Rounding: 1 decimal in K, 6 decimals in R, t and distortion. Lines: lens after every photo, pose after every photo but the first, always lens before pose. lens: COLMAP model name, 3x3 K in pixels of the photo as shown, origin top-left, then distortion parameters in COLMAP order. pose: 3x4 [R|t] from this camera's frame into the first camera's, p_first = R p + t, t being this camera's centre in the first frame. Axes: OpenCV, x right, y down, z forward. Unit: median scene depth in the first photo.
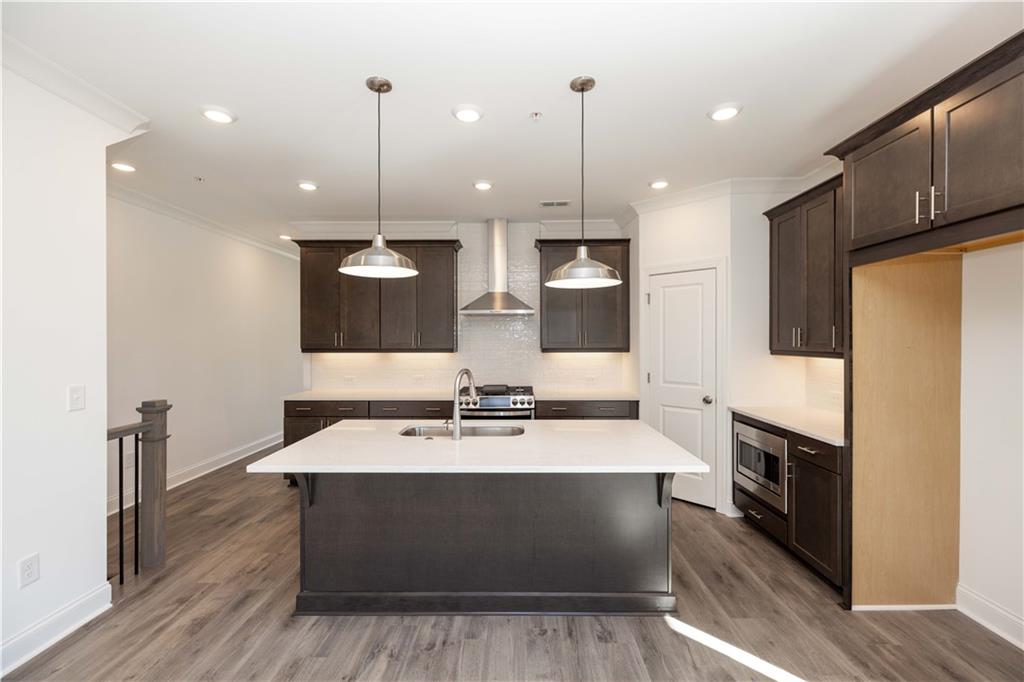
lens RADIAL K [[433.4, 0, 508.2], [0, 433.4, 339.6], [0, 0, 1]] dist [-0.004295, 0.000307]
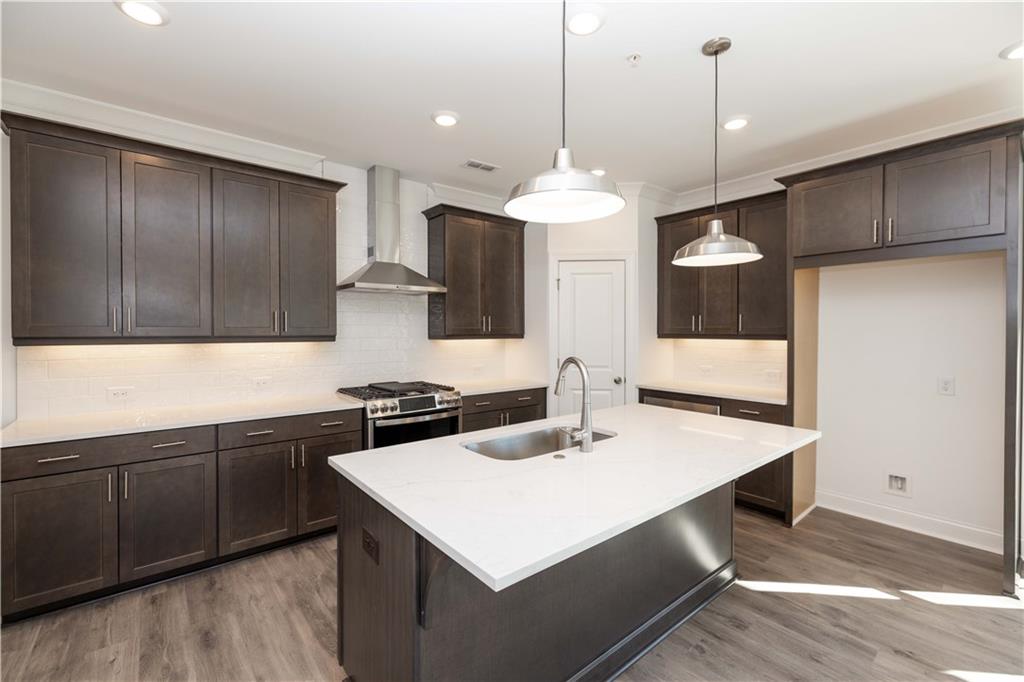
lens RADIAL K [[433.4, 0, 509.4], [0, 433.4, 341.4], [0, 0, 1]] dist [-0.004295, 0.000307]
pose [[0.771342, -0.017979, 0.636167, -0.556996], [-0.002889, 0.999492, 0.031751, 0.007780], [-0.636415, -0.026329, 0.770897, 0.409815]]
